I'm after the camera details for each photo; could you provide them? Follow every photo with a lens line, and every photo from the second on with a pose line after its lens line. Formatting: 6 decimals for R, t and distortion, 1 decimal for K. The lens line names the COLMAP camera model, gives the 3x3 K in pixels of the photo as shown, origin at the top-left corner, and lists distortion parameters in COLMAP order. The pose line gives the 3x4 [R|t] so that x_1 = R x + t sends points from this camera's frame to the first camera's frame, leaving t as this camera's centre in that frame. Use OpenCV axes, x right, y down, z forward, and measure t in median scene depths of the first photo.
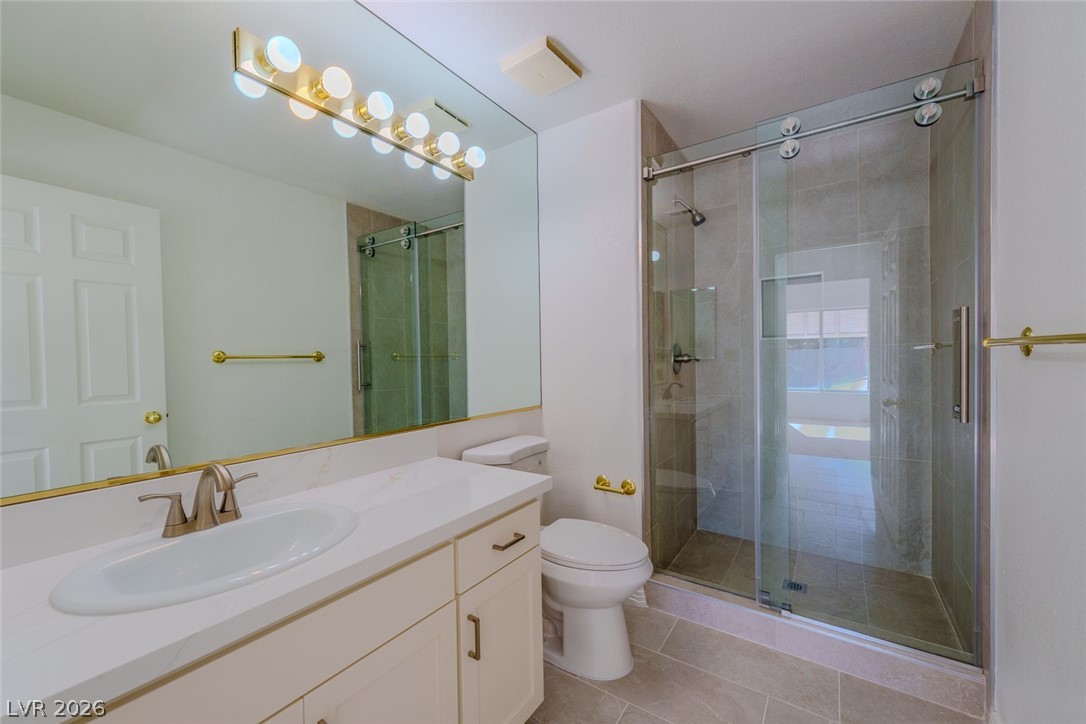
lens RADIAL K [[438.2, 0, 540.8], [0, 438.2, 356.2], [0, 0, 1]] dist [0.000492, -0.000144]
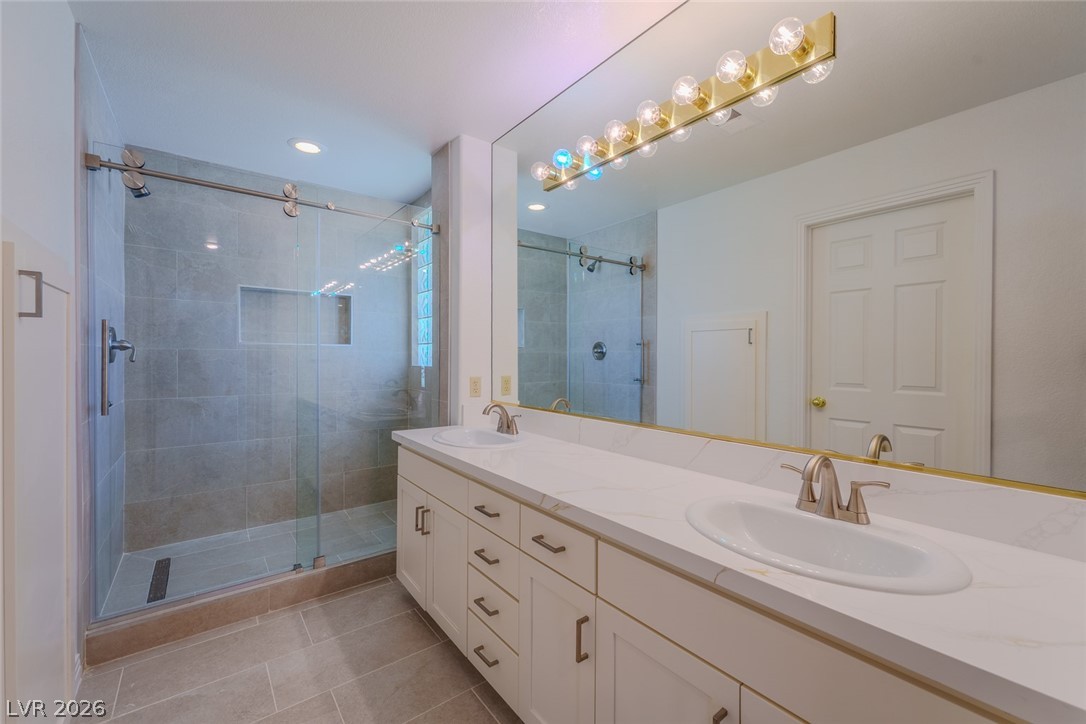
lens RADIAL K [[438.2, 0, 540.8], [0, 438.2, 356.2], [0, 0, 1]] dist [0.000492, -0.000144]
pose [[-0.313467, 0.011448, -0.949530, 0.552631], [-0.005035, 0.999893, 0.013717, -0.001539], [0.949586, 0.009081, -0.313376, 0.844930]]
